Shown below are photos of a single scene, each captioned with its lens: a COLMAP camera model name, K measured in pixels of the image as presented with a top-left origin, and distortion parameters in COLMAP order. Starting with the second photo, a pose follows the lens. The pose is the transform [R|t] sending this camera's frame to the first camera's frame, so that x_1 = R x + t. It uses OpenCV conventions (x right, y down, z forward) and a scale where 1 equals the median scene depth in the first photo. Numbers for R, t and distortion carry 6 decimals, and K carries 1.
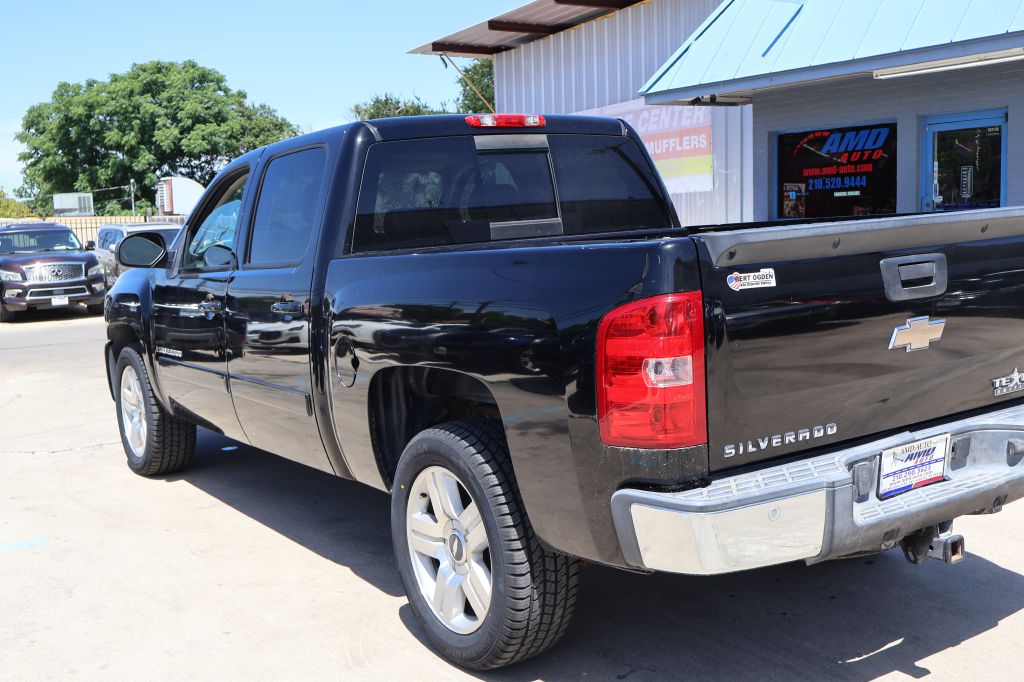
lens RADIAL K [[1144.9, 0, 509.2], [0, 1144.9, 343.3], [0, 0, 1]] dist [0.002049, 0.000000]
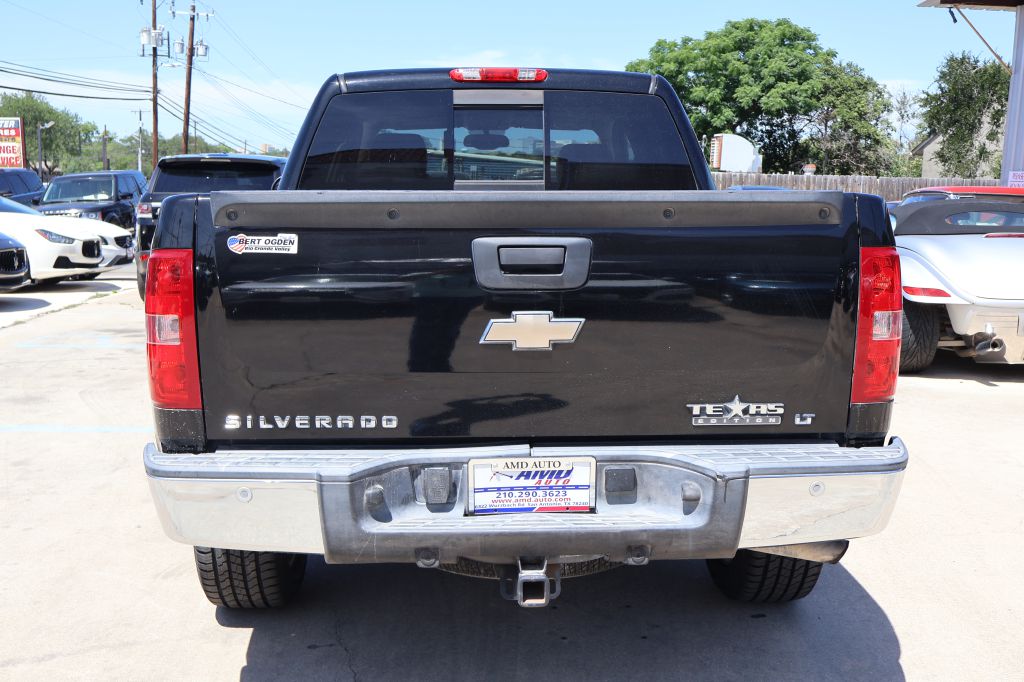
lens RADIAL K [[1144.9, 0, 511.5], [0, 1144.9, 341.1], [0, 0, 1]] dist [0.002049, 0.000000]
pose [[0.857824, 0.130596, -0.497074, 0.749145], [-0.114320, 0.991432, 0.063190, -0.051565], [0.501068, 0.002620, 0.865404, 0.258508]]
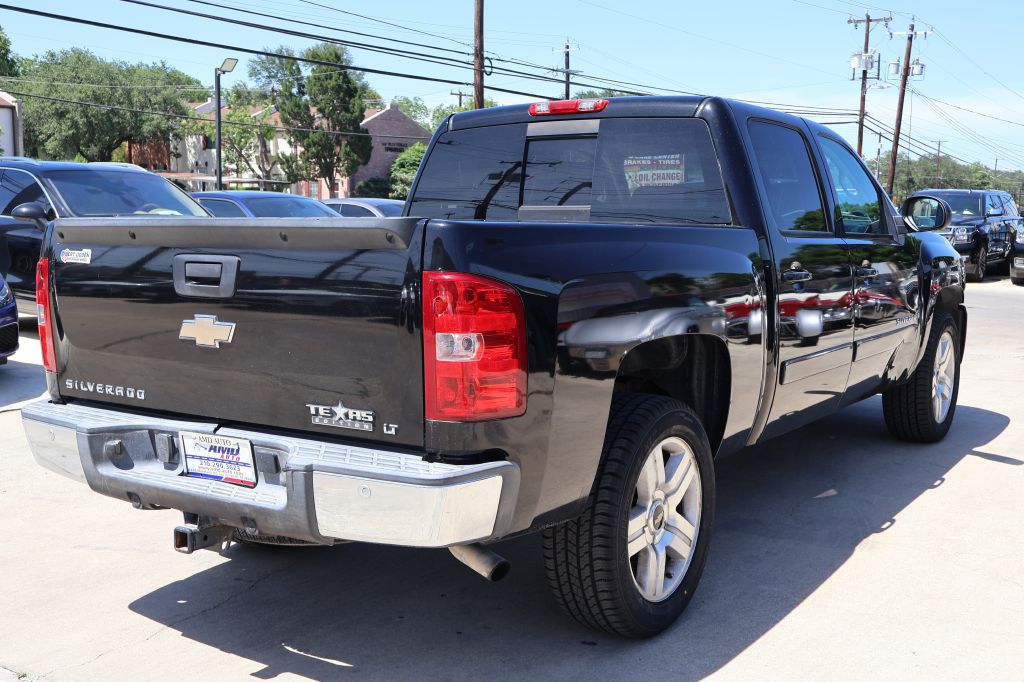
lens RADIAL K [[1144.9, 0, 510.4], [0, 1144.9, 335.7], [0, 0, 1]] dist [0.002049, 0.000000]
pose [[0.373239, 0.161736, -0.913528, 1.383419], [-0.127173, 0.984311, 0.122308, -0.163321], [0.918977, 0.070526, 0.387952, 0.834891]]
